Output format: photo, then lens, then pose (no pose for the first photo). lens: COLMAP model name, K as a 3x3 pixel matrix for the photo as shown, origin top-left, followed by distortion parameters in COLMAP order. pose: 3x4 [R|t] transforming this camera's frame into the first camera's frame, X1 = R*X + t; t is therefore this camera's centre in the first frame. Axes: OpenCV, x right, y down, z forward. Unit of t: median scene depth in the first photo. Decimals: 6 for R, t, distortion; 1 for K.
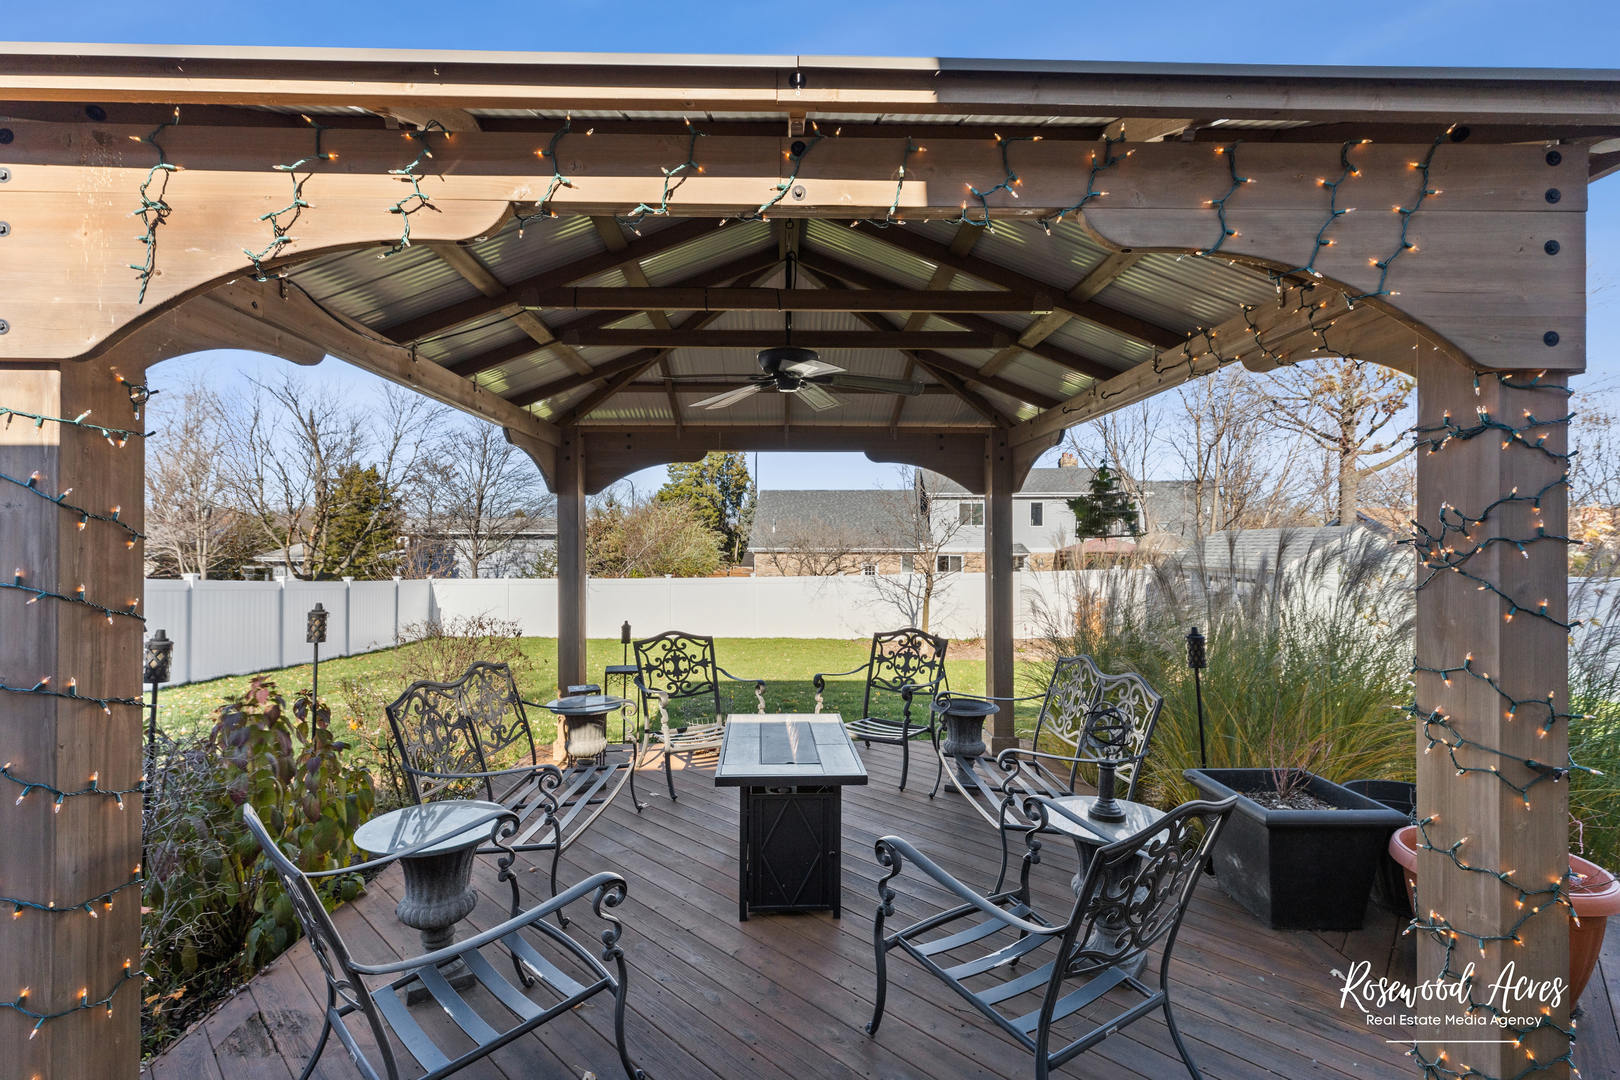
lens RADIAL K [[740.1, 0, 813.6], [0, 740.1, 542.7], [0, 0, 1]] dist [0.002905, 0.000978]
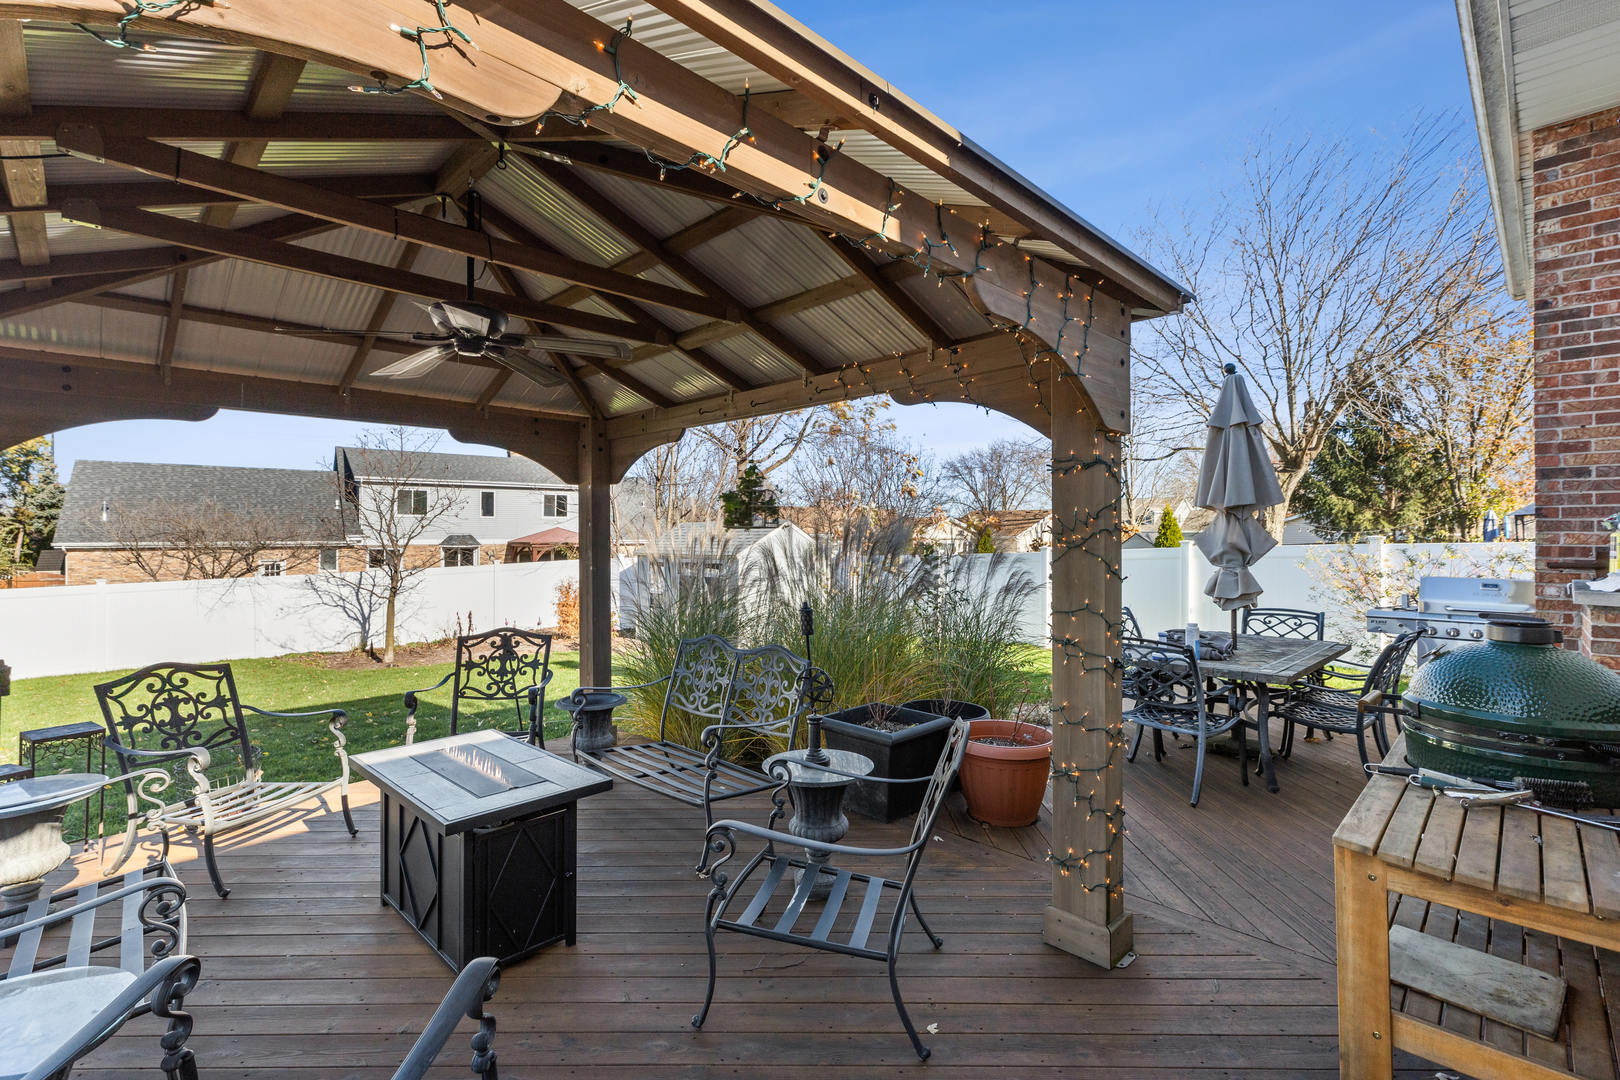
lens RADIAL K [[740.1, 0, 811.5], [0, 740.1, 531.8], [0, 0, 1]] dist [0.002905, 0.000978]
pose [[0.719172, -0.001180, 0.694831, -0.244515], [0.003154, 0.999994, -0.001566, 0.000253], [-0.694825, 0.003318, 0.719171, 0.085955]]
